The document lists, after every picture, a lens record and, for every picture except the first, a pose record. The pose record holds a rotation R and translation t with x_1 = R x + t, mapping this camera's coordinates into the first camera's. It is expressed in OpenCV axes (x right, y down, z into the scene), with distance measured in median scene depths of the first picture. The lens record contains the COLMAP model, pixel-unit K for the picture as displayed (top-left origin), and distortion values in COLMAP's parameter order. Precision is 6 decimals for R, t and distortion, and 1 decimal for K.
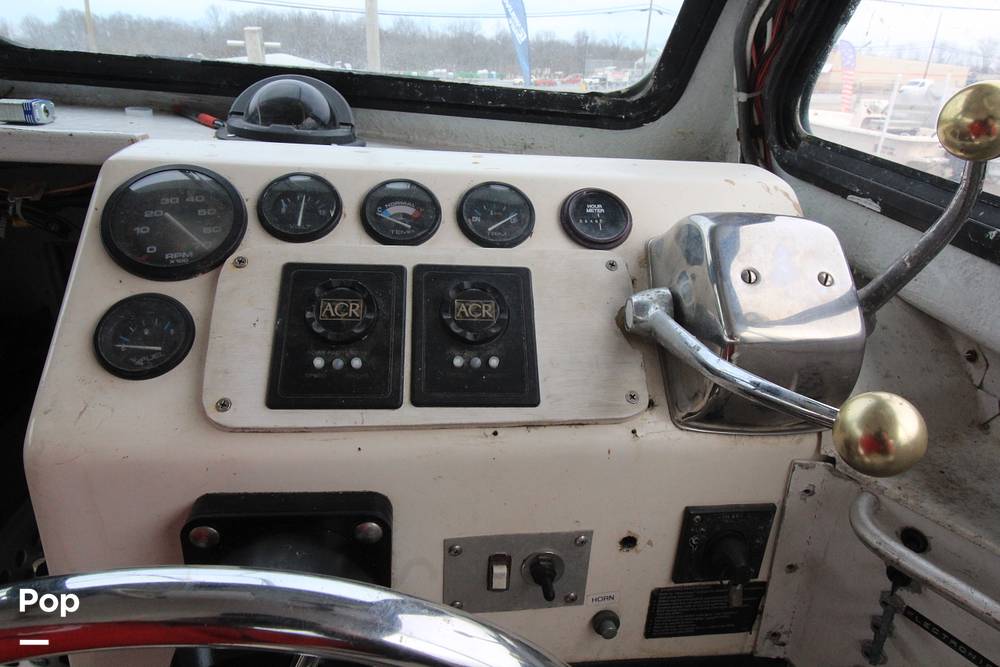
lens RADIAL K [[648.0, 0, 499.5], [0, 648.0, 329.7], [0, 0, 1]] dist [-0.005108, 0.005609]
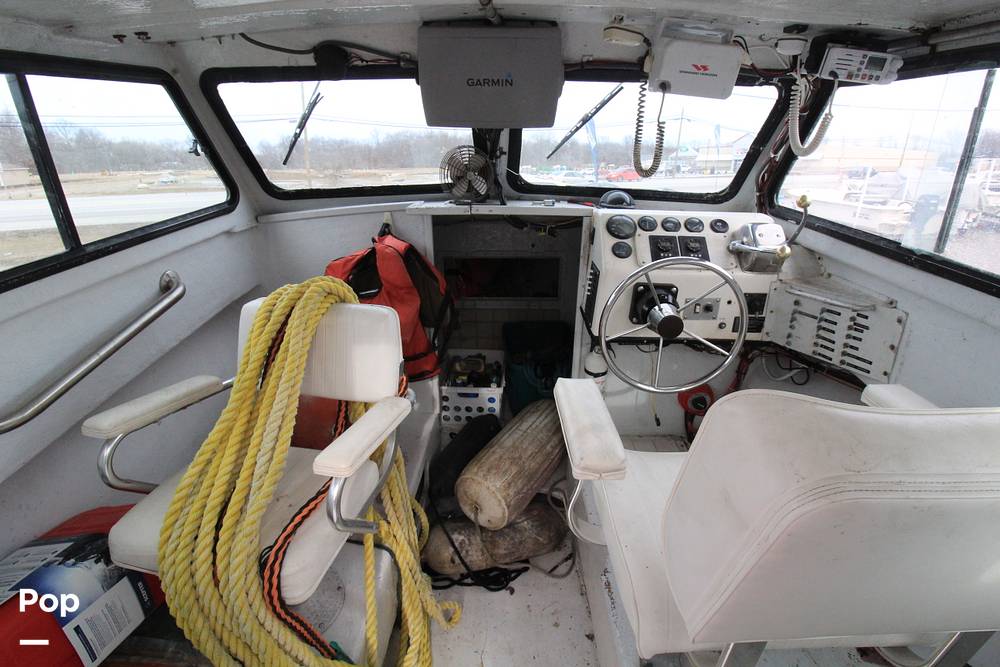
lens RADIAL K [[466.3, 0, 499.2], [0, 466.3, 330.4], [0, 0, 1]] dist [-0.011552, -0.003784]
pose [[0.989679, 0.016135, -0.142387, -0.801907], [-0.022045, 0.998955, -0.040027, 0.635175], [0.141593, 0.042753, 0.989001, -2.065296]]
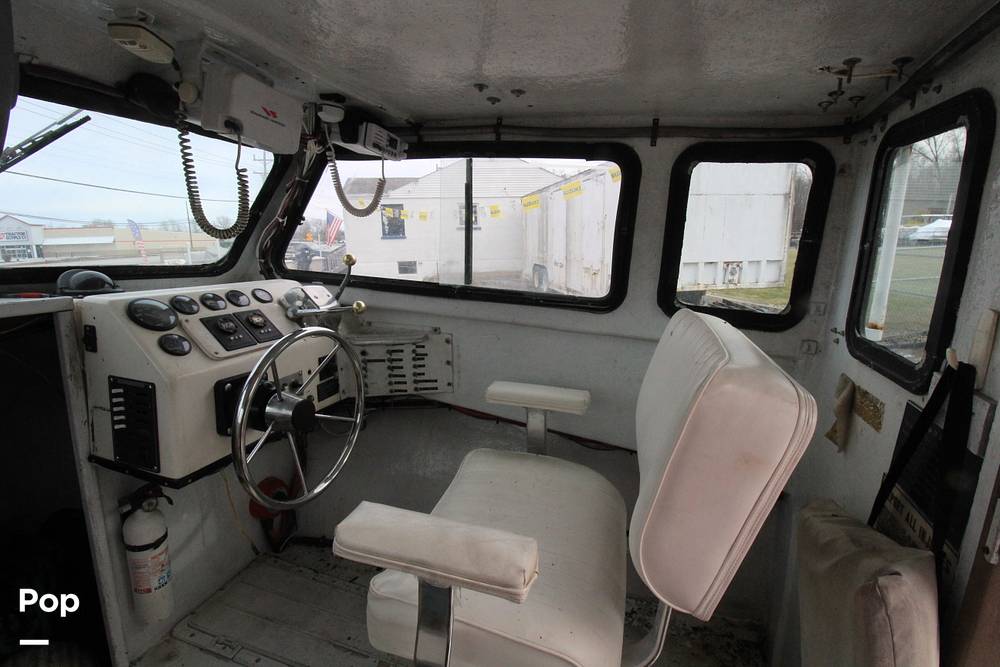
lens RADIAL K [[466.3, 0, 498.8], [0, 466.3, 326.3], [0, 0, 1]] dist [-0.011552, -0.003784]
pose [[0.422873, -0.209014, 0.881755, -1.613316], [0.372316, 0.927190, 0.041228, 0.366321], [-0.826171, 0.310857, 0.469903, -1.229119]]
